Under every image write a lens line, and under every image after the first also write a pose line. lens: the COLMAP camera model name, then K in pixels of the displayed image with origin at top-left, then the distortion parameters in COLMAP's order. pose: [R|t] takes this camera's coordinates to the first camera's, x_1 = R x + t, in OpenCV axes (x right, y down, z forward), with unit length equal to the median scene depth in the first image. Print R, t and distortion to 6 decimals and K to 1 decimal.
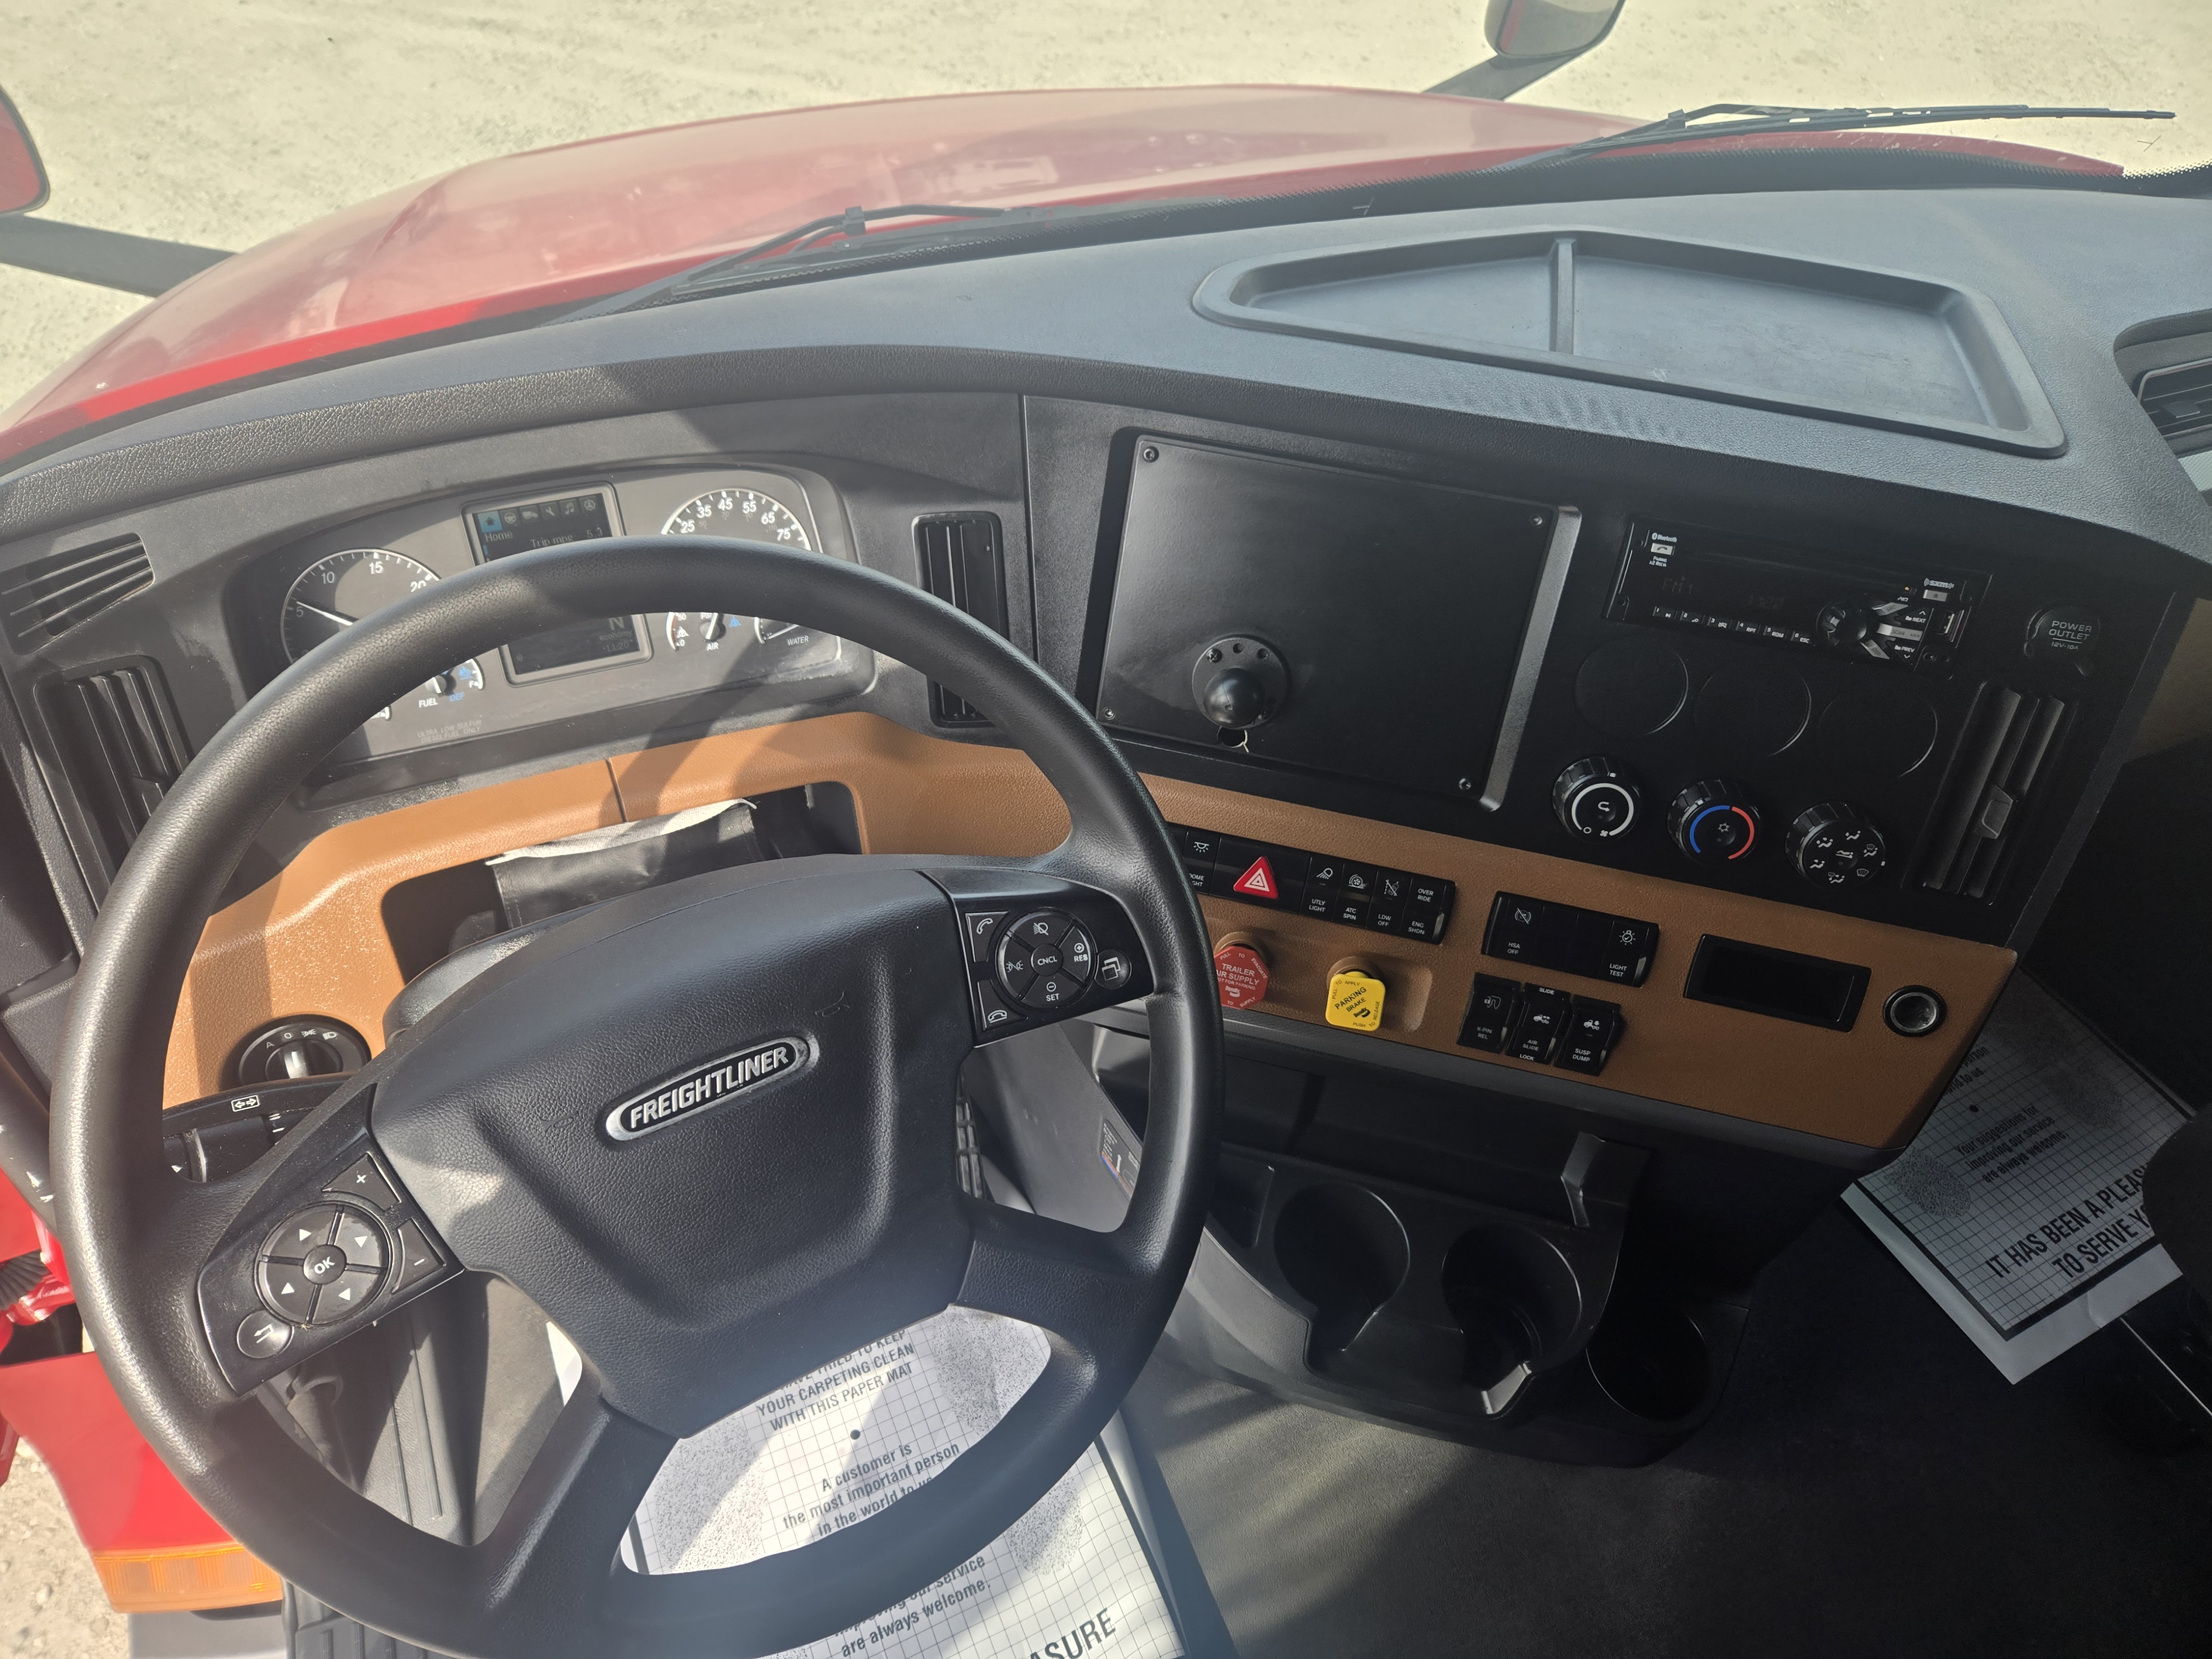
lens RADIAL K [[1463.6, 0, 1101.1], [0, 1463.6, 821.4], [0, 0, 1]] dist [0.053624, -0.035648]
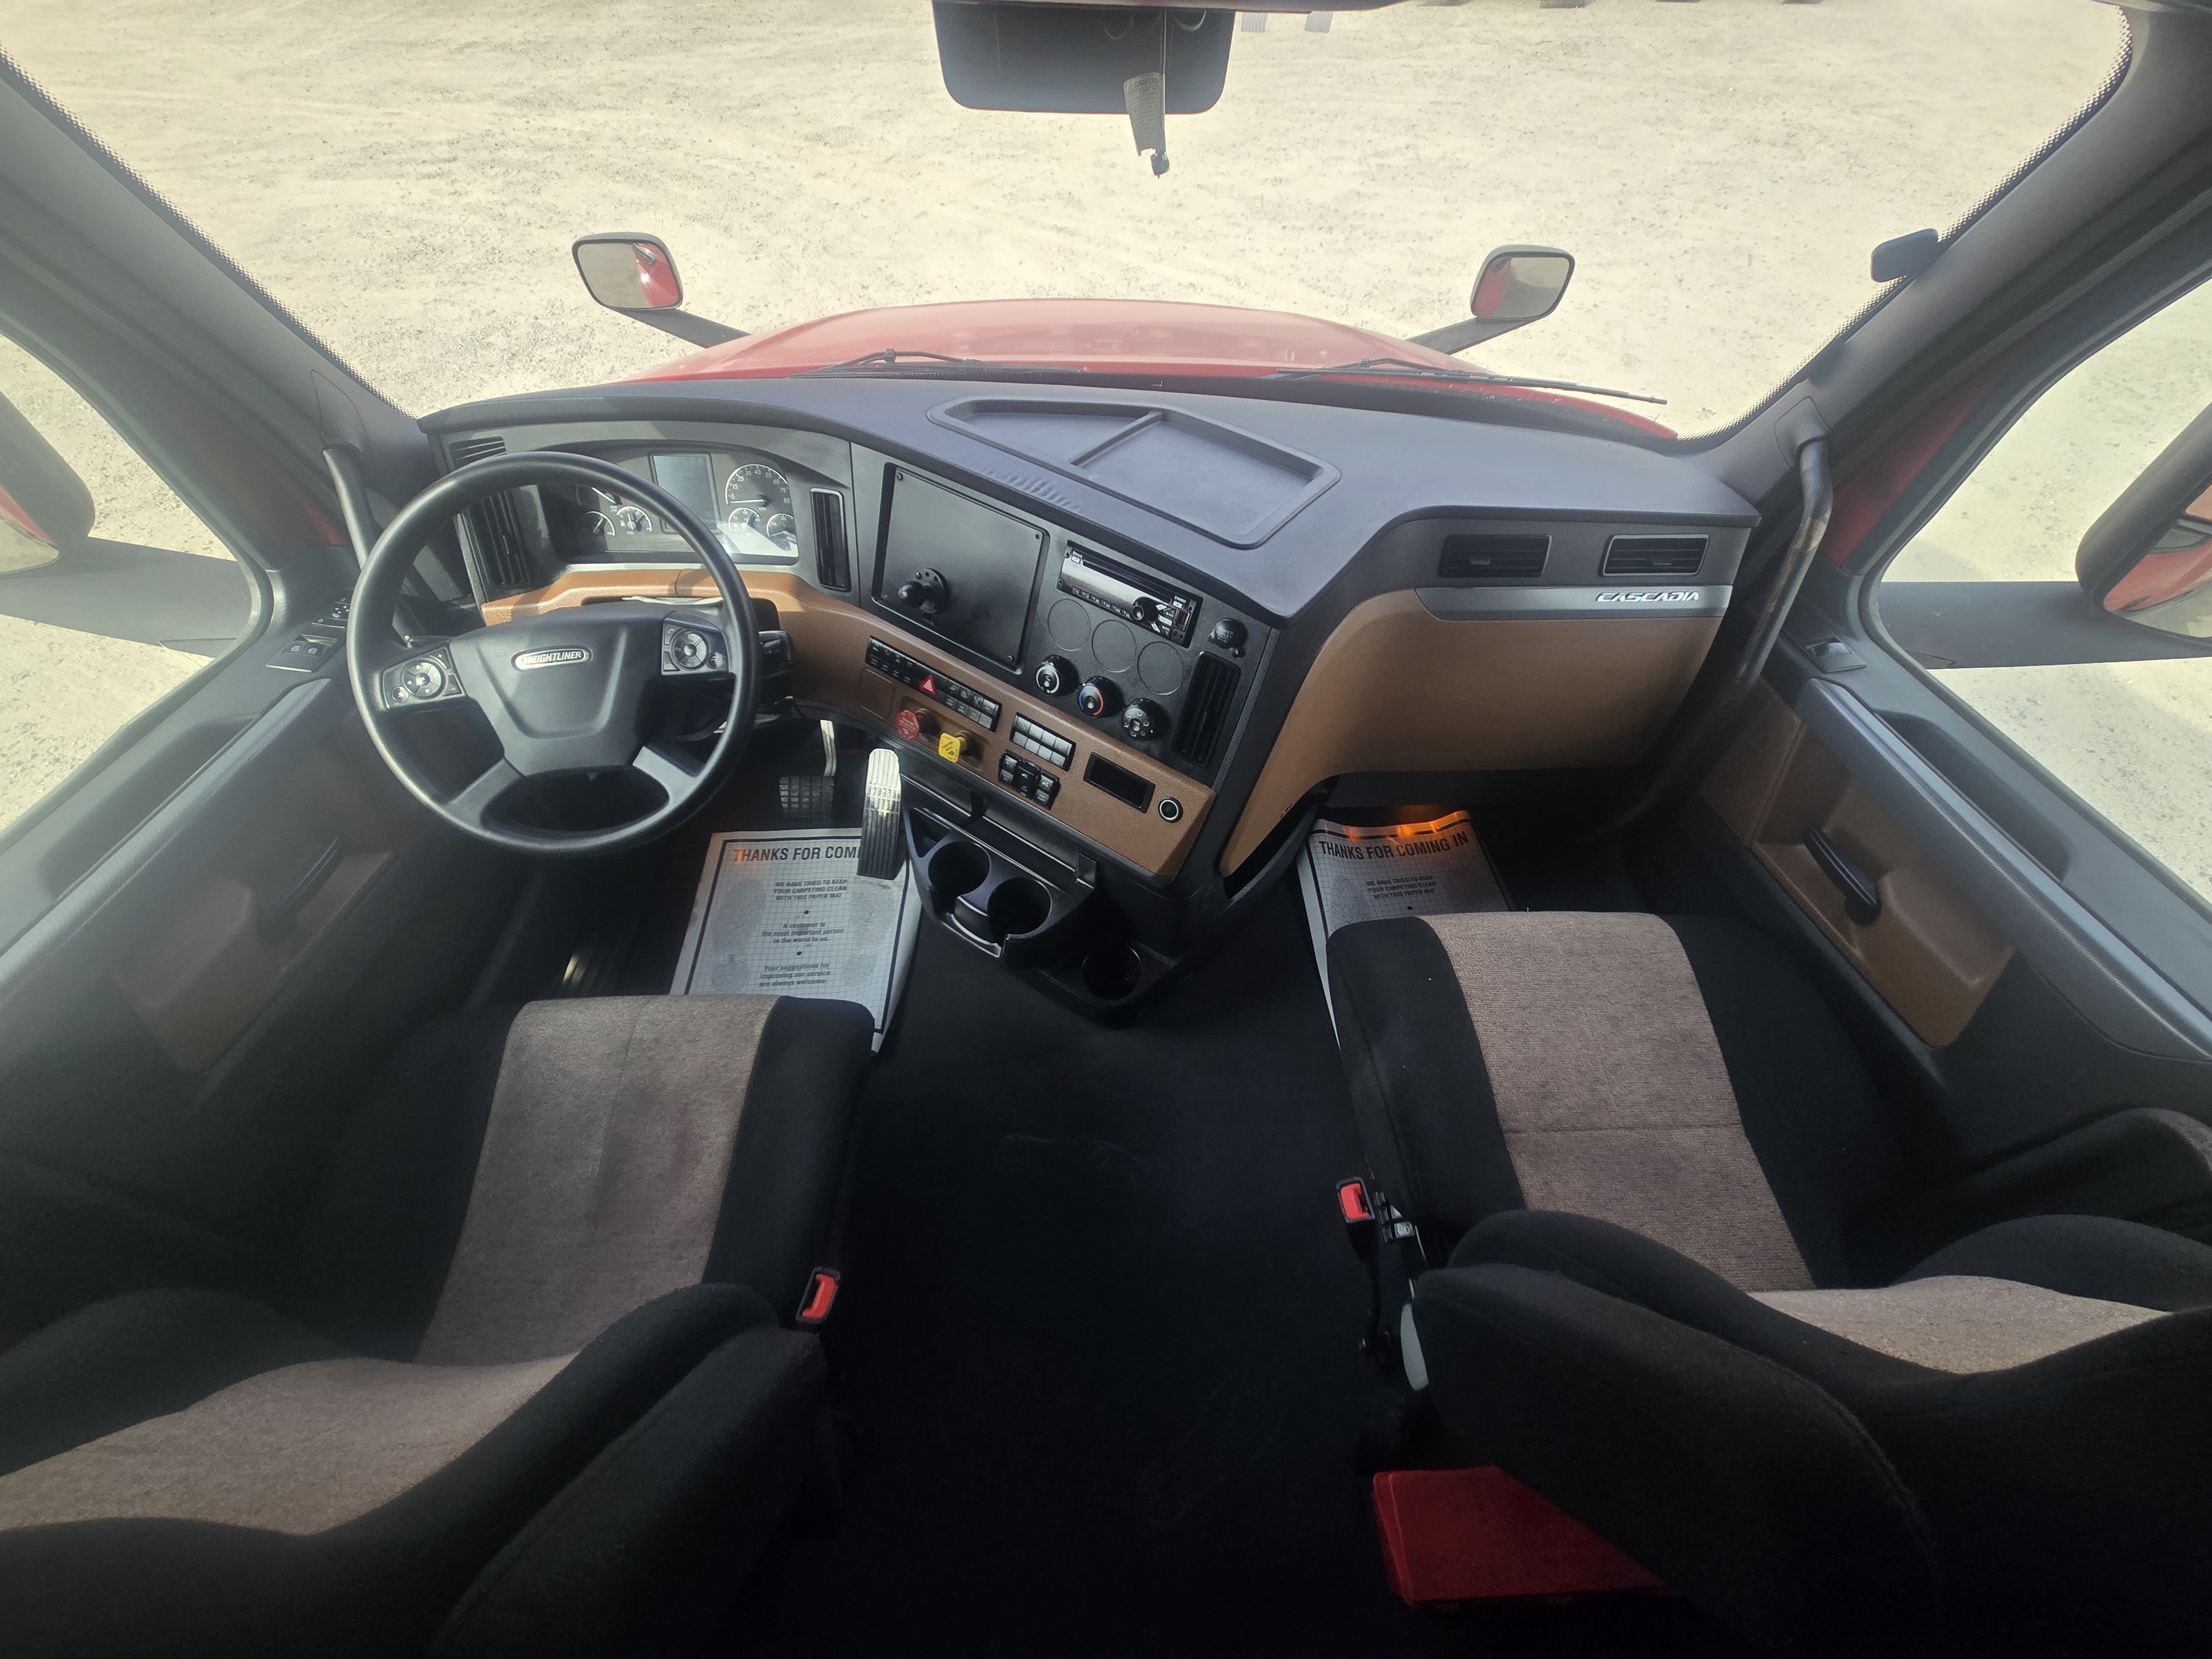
lens RADIAL K [[871.8, 0, 1112.7], [0, 871.8, 835.0], [0, 0, 1]] dist [0.005852, 0.000020]
pose [[0.933023, 0.265514, -0.242839, 0.512028], [-0.239270, 0.961885, 0.132388, 0.011513], [0.268734, -0.065417, 0.960991, -0.141094]]
